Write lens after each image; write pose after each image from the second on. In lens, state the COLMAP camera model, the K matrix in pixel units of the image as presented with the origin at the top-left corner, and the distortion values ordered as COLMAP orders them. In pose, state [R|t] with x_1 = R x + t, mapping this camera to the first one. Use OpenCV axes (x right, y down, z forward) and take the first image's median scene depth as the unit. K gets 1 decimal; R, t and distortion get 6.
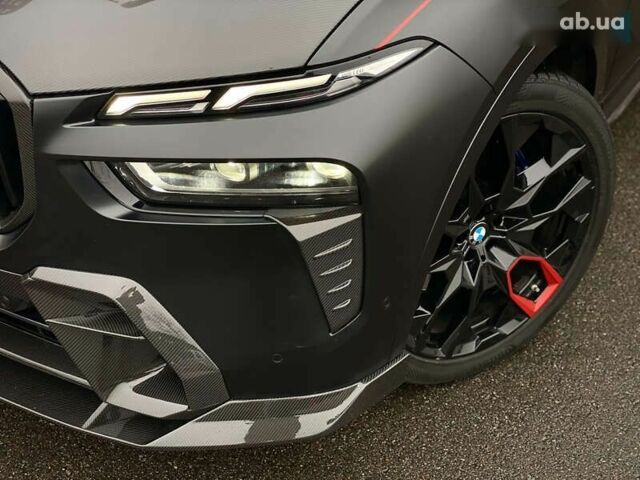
lens RADIAL K [[947.4, 0, 305.0], [0, 947.4, 237.9], [0, 0, 1]] dist [0.126546, -0.099294]
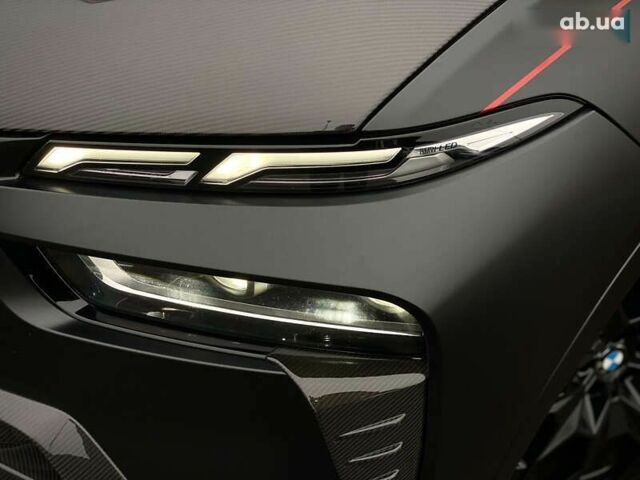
lens RADIAL K [[914.6, 0, 320.0], [0, 914.6, 240.0], [0, 0, 1]] dist [0.087999, -0.042118]
pose [[0.985552, 0.127435, -0.111569, 0.046804], [-0.123446, 0.991462, 0.041991, -0.127753], [0.115968, -0.027612, 0.992869, 0.405448]]
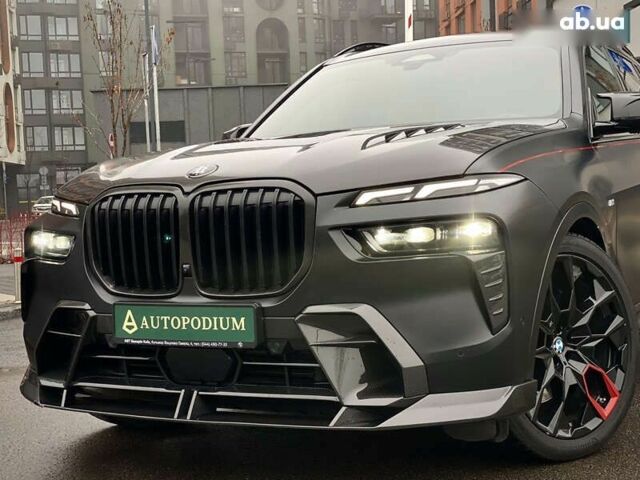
lens RADIAL K [[947.4, 0, 305.0], [0, 947.4, 237.9], [0, 0, 1]] dist [0.126546, -0.099294]
pose [[0.997778, -0.033593, 0.057542, -0.399734], [0.059272, 0.841985, -0.536234, 0.858795], [-0.030436, 0.538453, 0.842105, -0.464245]]
